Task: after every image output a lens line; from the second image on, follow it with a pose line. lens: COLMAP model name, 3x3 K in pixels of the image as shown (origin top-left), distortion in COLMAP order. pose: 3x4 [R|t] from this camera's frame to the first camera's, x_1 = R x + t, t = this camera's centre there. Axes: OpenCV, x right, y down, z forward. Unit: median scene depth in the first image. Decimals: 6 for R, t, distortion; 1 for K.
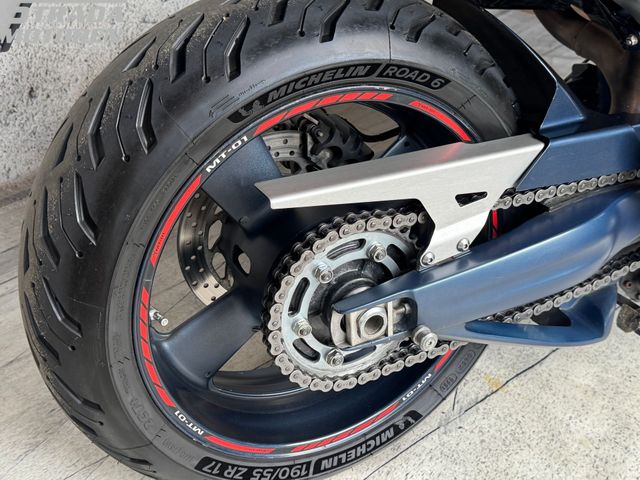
lens RADIAL K [[729.6, 0, 320.0], [0, 729.6, 240.0], [0, 0, 1]] dist [0.197964, -0.334768]
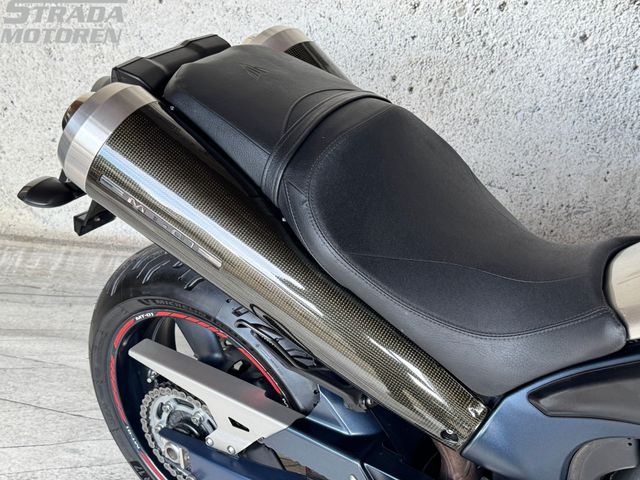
lens RADIAL K [[839.4, 0, 320.0], [0, 839.4, 240.0], [0, 0, 1]] dist [0.025057, 0.034335]
pose [[0.494471, 0.432801, -0.753779, 1.330767], [-0.424101, 0.877114, 0.225411, -0.793101], [0.758708, 0.208219, 0.617258, 0.011548]]
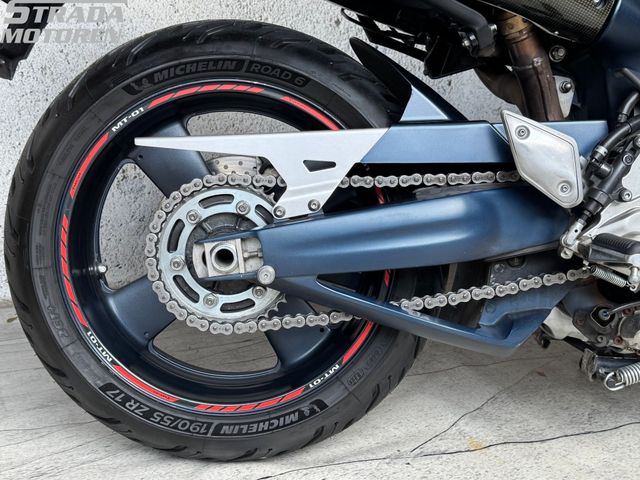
lens RADIAL K [[729.6, 0, 320.0], [0, 729.6, 240.0], [0, 0, 1]] dist [0.197964, -0.334768]
pose [[0.908916, -0.008996, -0.416882, 0.678356], [-0.144242, 0.931262, -0.334583, 0.441806], [0.391237, 0.364240, 0.845141, 0.025403]]
